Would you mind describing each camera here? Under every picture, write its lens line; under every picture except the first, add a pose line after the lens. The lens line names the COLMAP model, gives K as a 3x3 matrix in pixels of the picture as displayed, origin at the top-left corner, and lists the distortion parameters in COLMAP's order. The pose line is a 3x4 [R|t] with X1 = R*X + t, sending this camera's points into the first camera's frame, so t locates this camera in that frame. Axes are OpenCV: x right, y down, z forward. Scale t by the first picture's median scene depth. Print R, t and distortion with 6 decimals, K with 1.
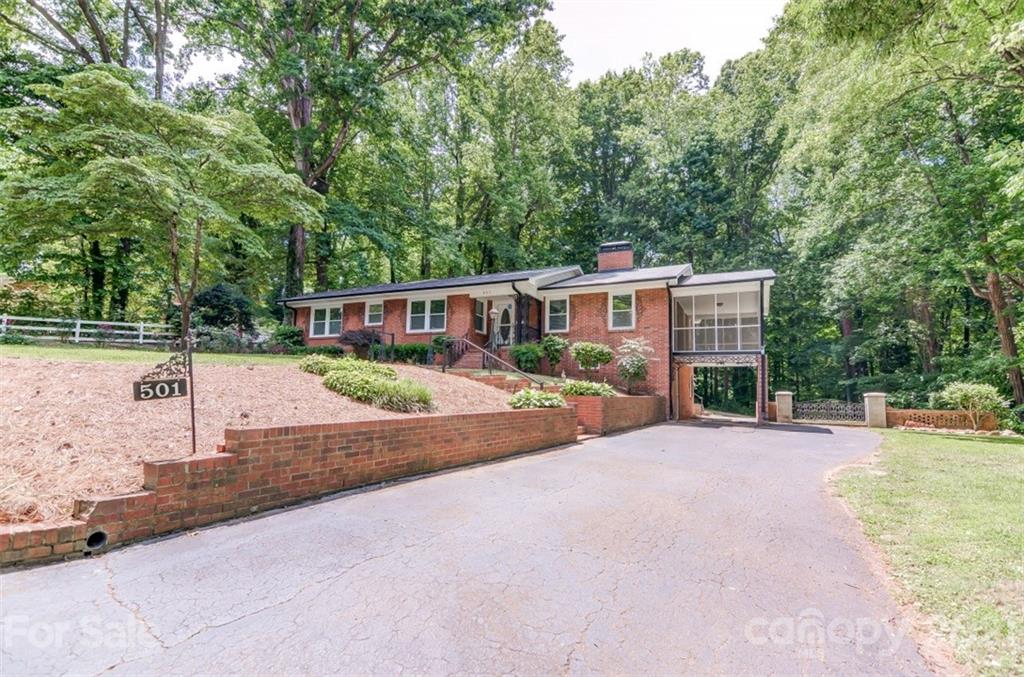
lens RADIAL K [[514.8, 0, 536.9], [0, 514.8, 351.5], [0, 0, 1]] dist [-0.000819, -0.000345]
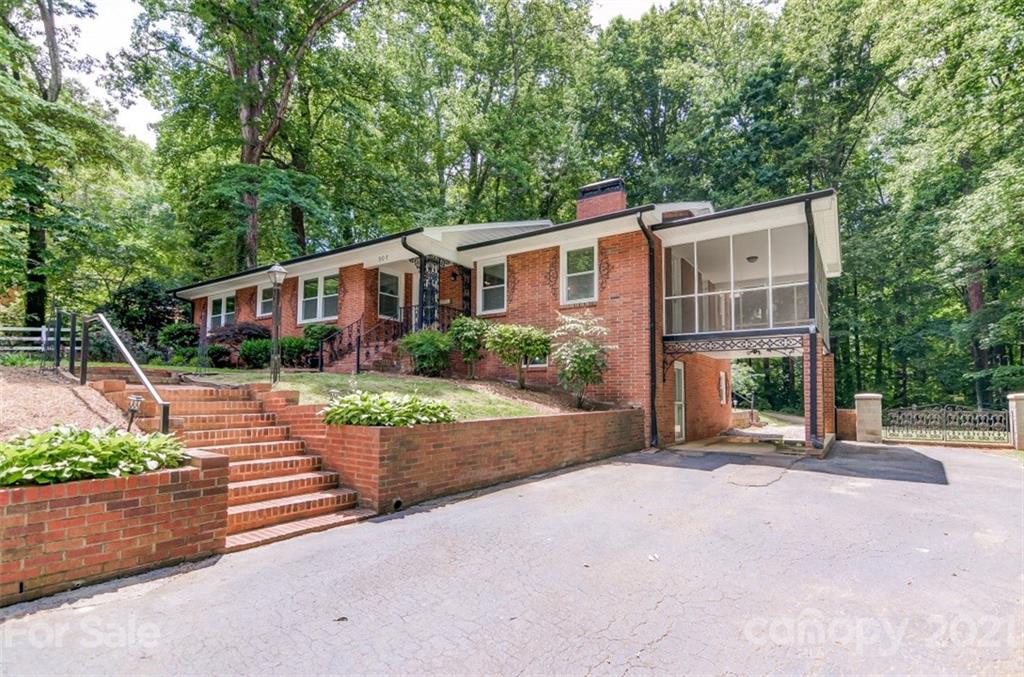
lens RADIAL K [[520.7, 0, 536.8], [0, 520.7, 370.6], [0, 0, 1]] dist [-0.001943, -0.001193]
pose [[0.987087, -0.025904, -0.158078, 0.180212], [0.032039, 0.998824, 0.036386, 0.012727], [0.156949, -0.040981, 0.986756, 0.302962]]
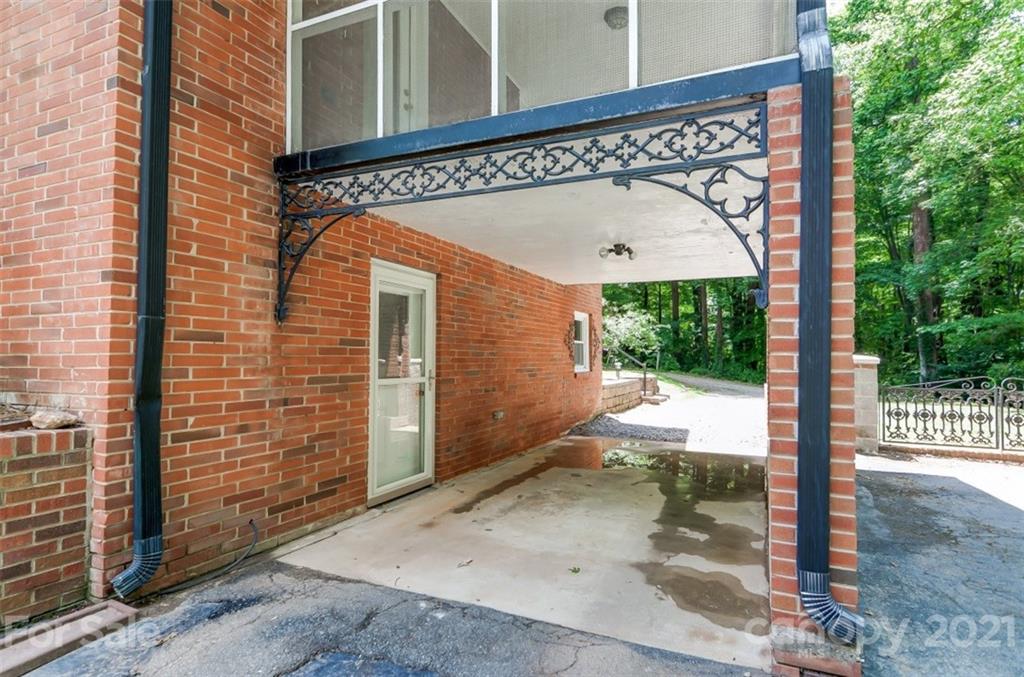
lens RADIAL K [[488.1, 0, 510.2], [0, 488.1, 335.6], [0, 0, 1]] dist [0.016537, -0.009999]
pose [[0.996662, -0.013479, -0.080523, 0.297502], [0.018178, 0.998156, 0.057915, 0.044840], [0.079594, -0.059186, 0.995069, 0.691996]]
